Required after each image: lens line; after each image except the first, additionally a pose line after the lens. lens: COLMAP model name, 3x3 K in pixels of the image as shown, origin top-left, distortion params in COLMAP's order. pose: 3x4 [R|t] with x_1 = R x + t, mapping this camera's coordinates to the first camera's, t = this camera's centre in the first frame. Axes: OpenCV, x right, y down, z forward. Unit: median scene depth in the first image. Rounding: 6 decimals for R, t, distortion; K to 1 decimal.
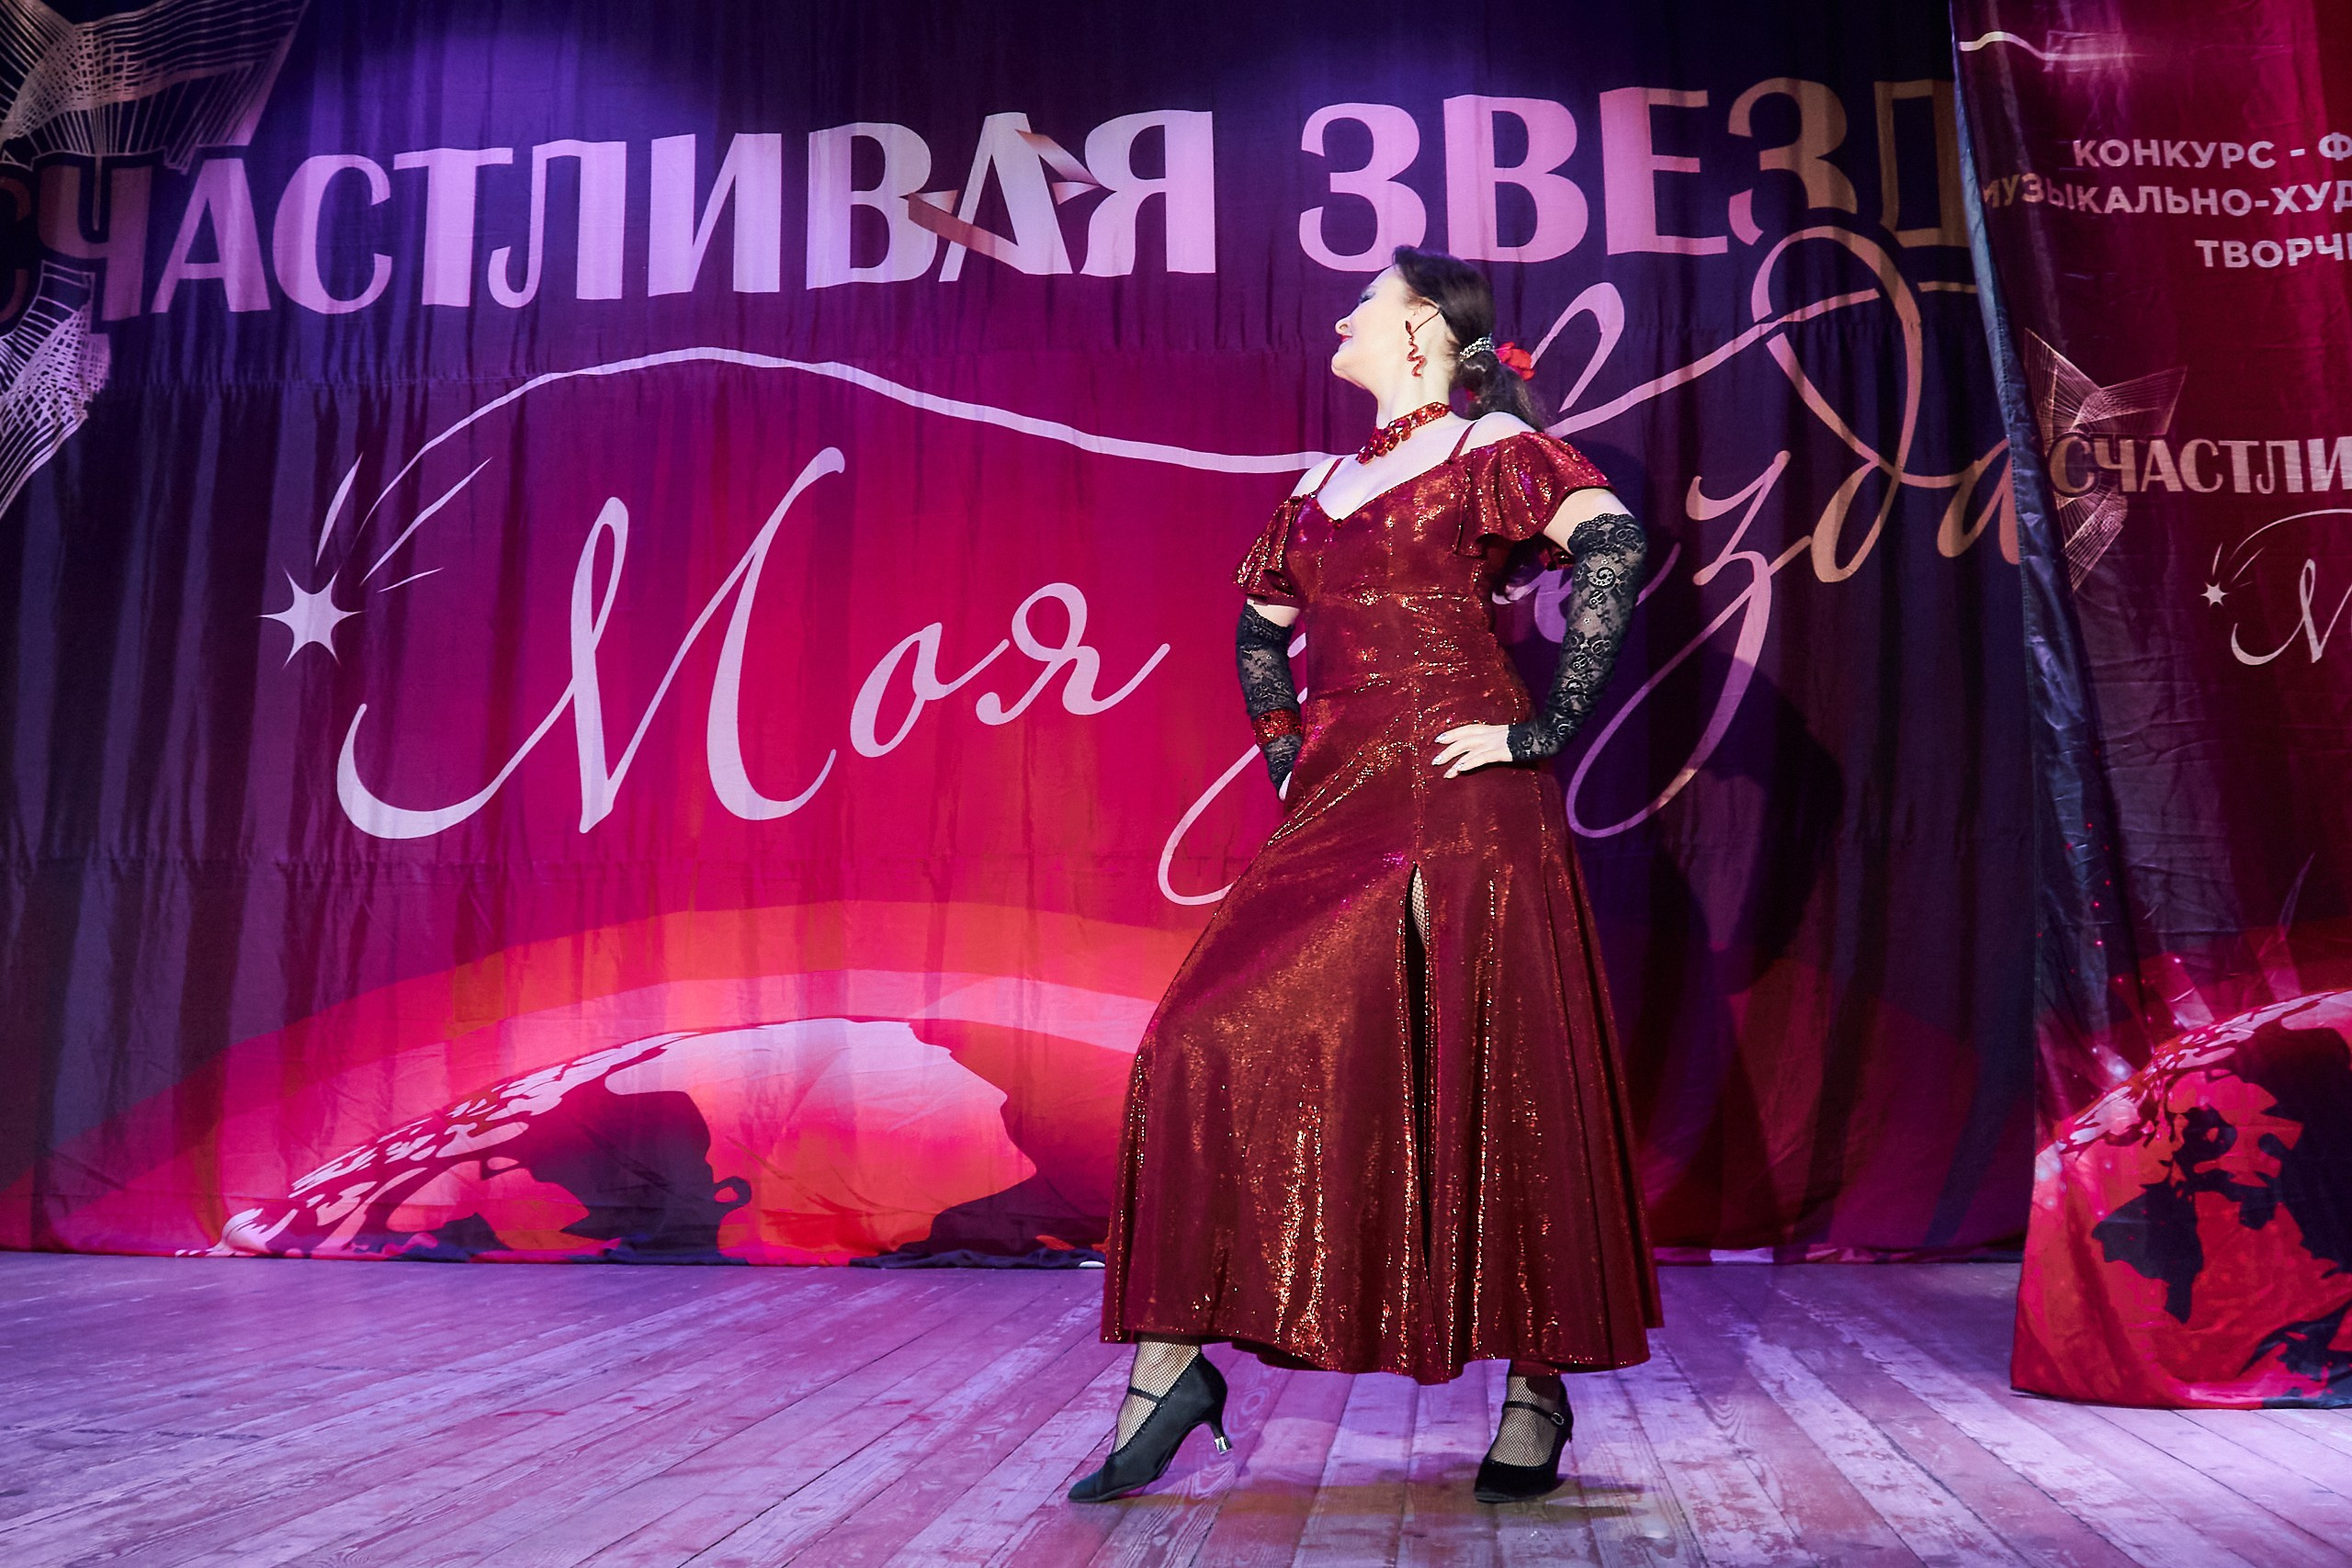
lens RADIAL K [[2151.9, 0, 1224.8], [0, 2151.9, 754.7], [0, 0, 1]] dist [-0.109696, 0.060540]
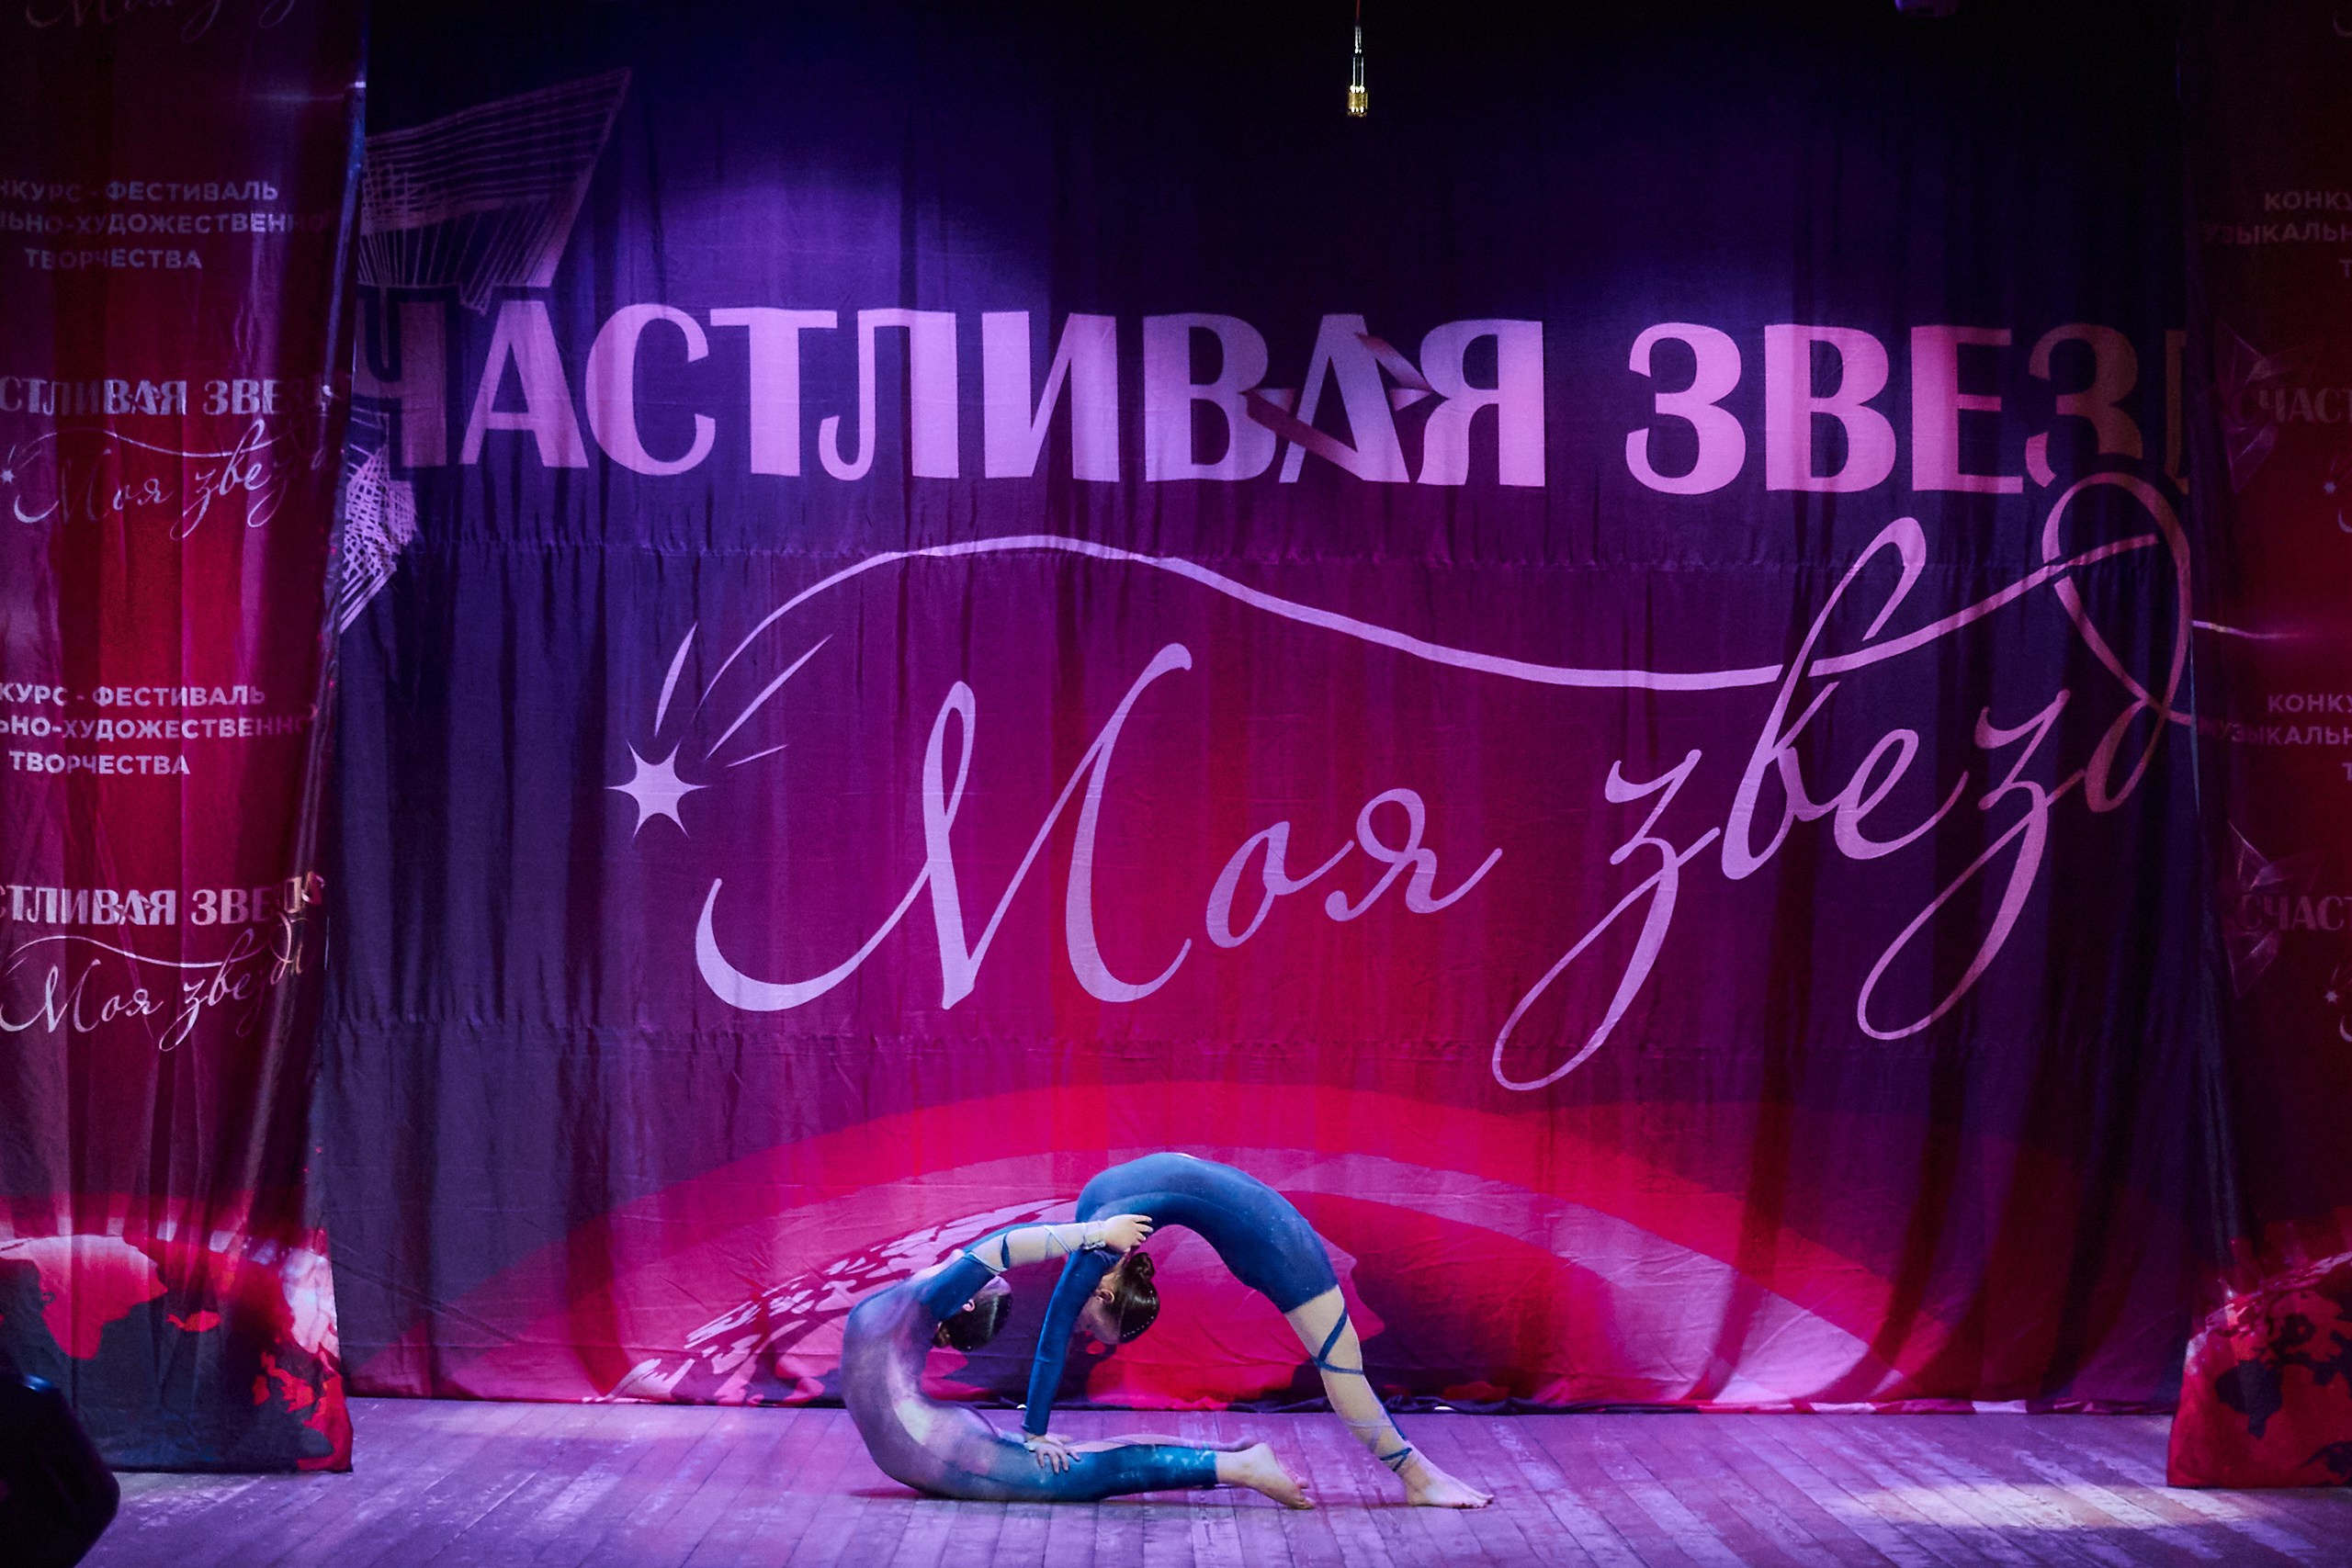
lens RADIAL K [[5095.7, 0, 1164.6], [0, 5095.7, 814.4], [0, 0, 1]] dist [-0.215111, 0.381154]
pose [[0.994969, 0.023447, 0.097397, -0.429602], [-0.031761, 0.995899, 0.084713, -0.270677], [-0.095011, -0.087381, 0.991634, -1.472617]]
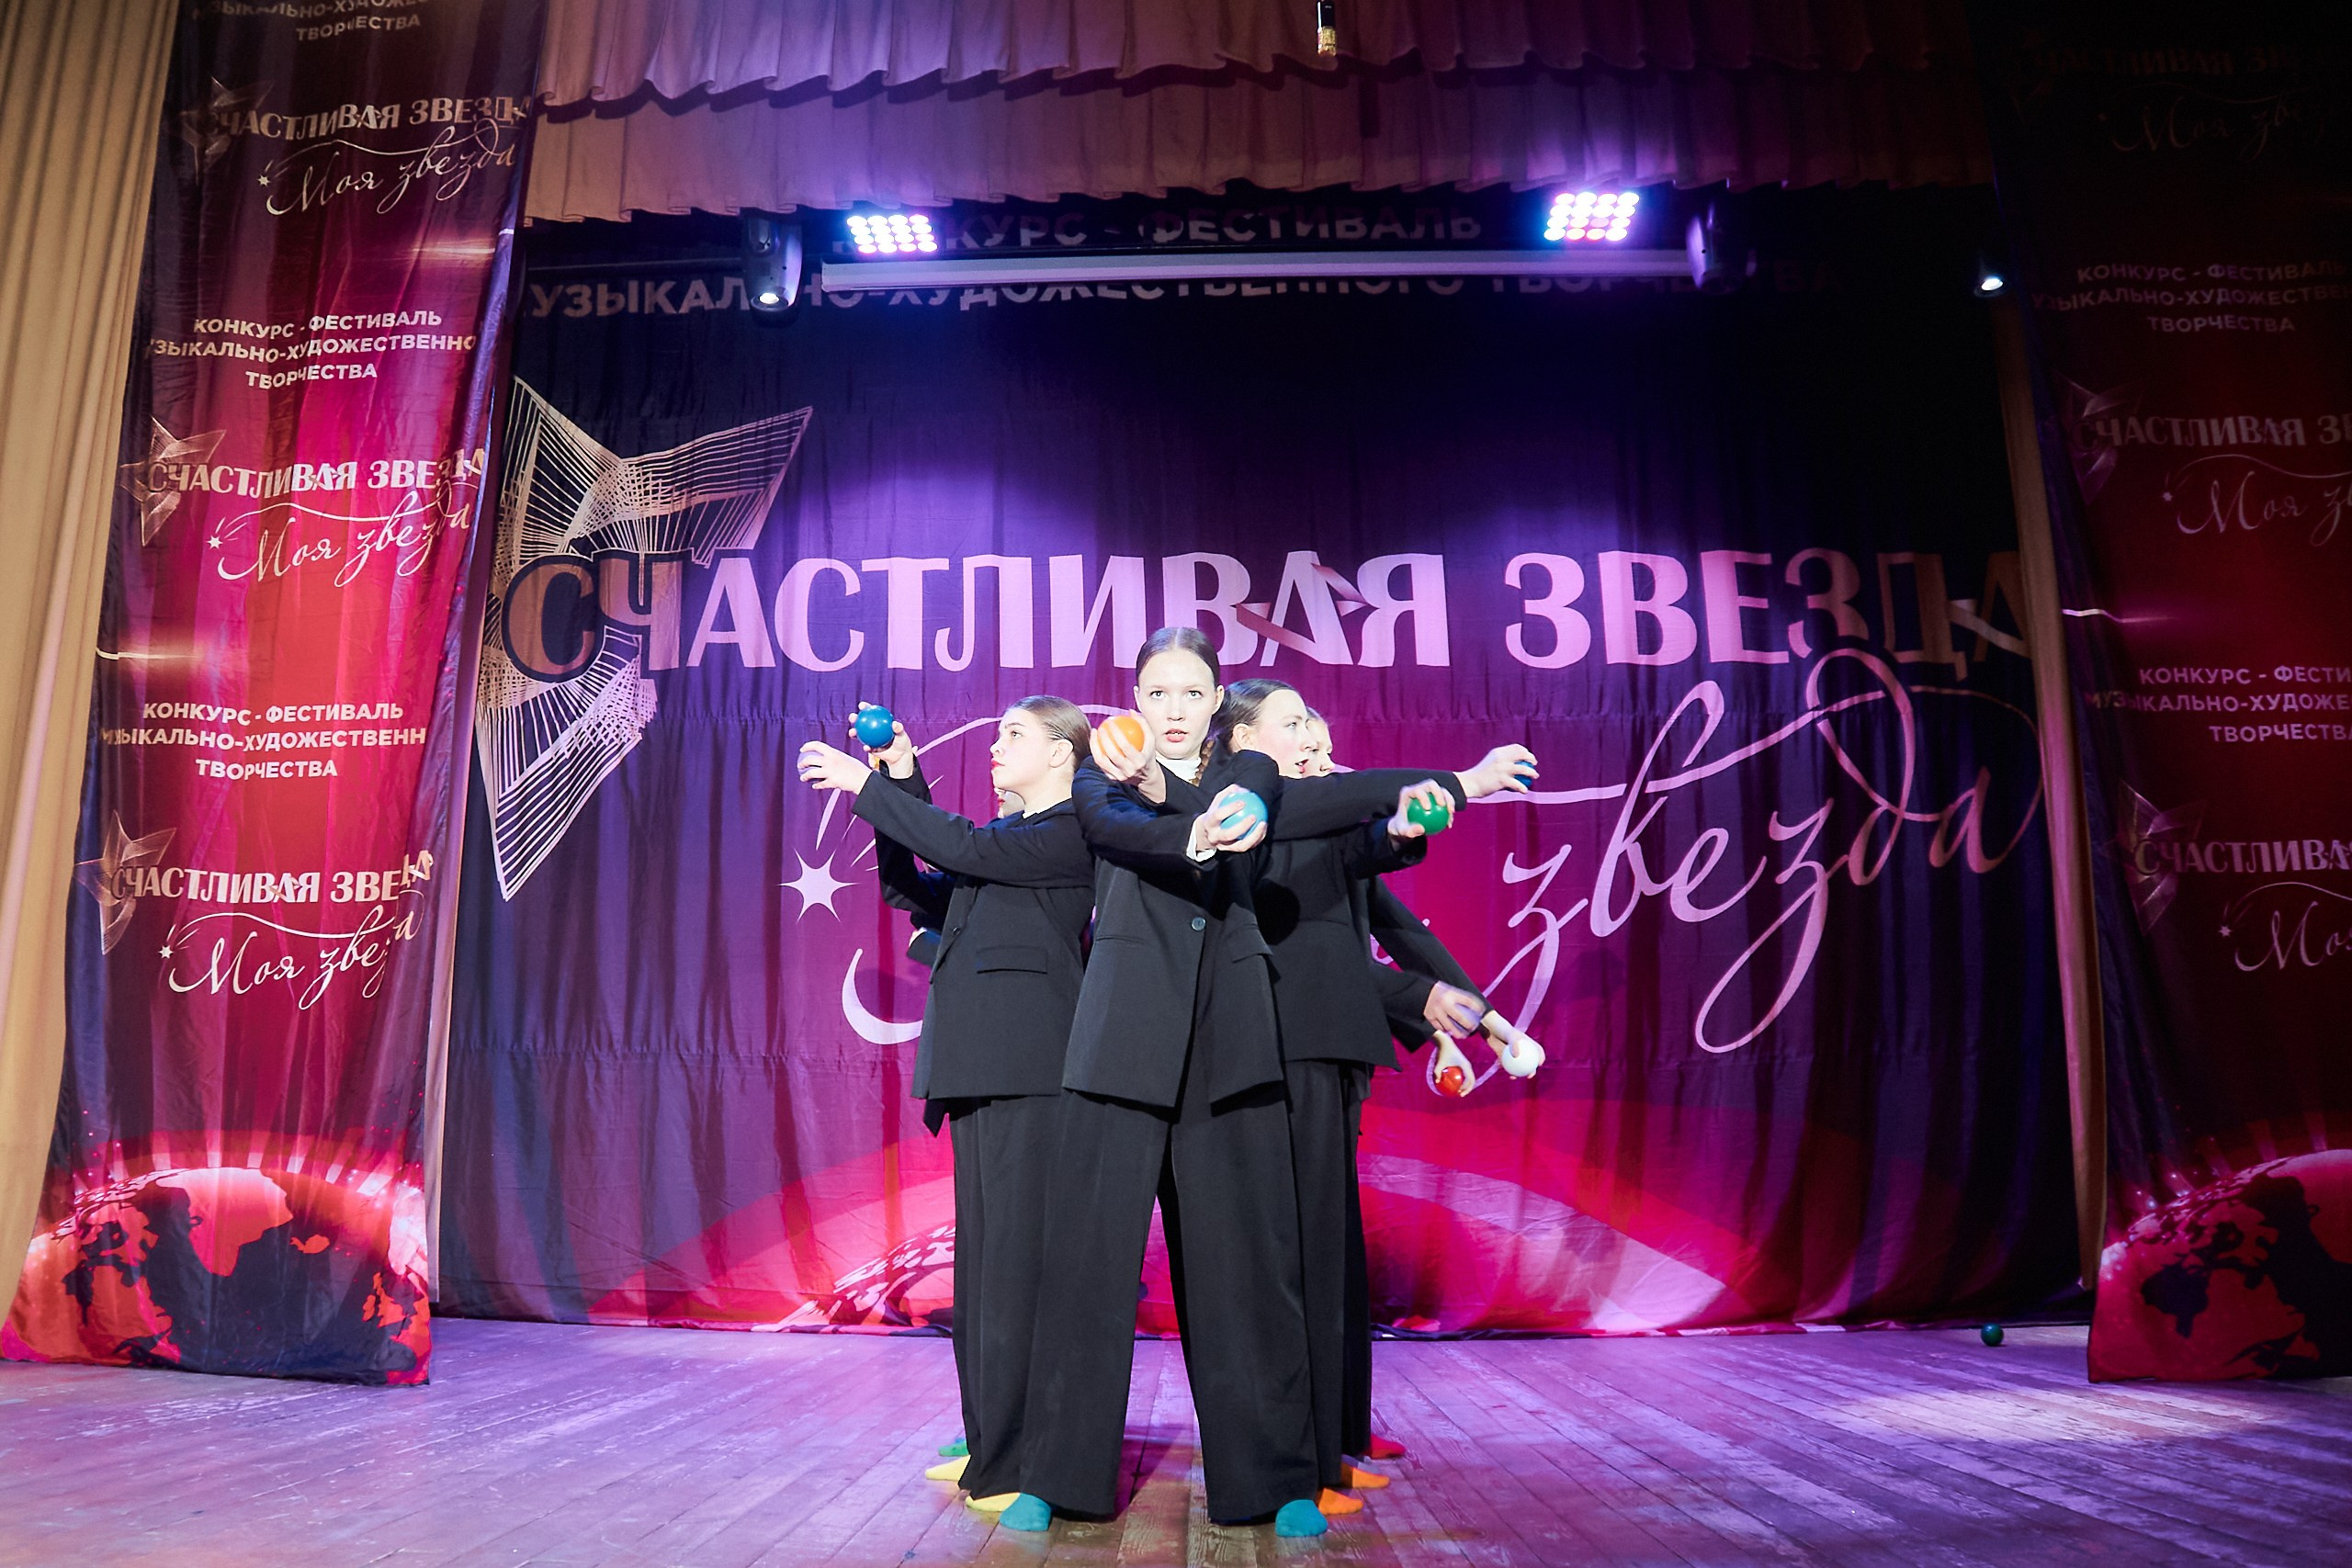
lens RADIAL K [[1908.4, 0, 1065.4], [0, 1908.4, 838.6], [0, 0, 1]] dist [-0.182363, 0.069696]
pose [[0.999673, 0.018497, 0.017680, -0.289888], [-0.017385, 0.997982, -0.061077, -0.021906], [-0.018774, 0.060749, 0.997976, -0.289323]]
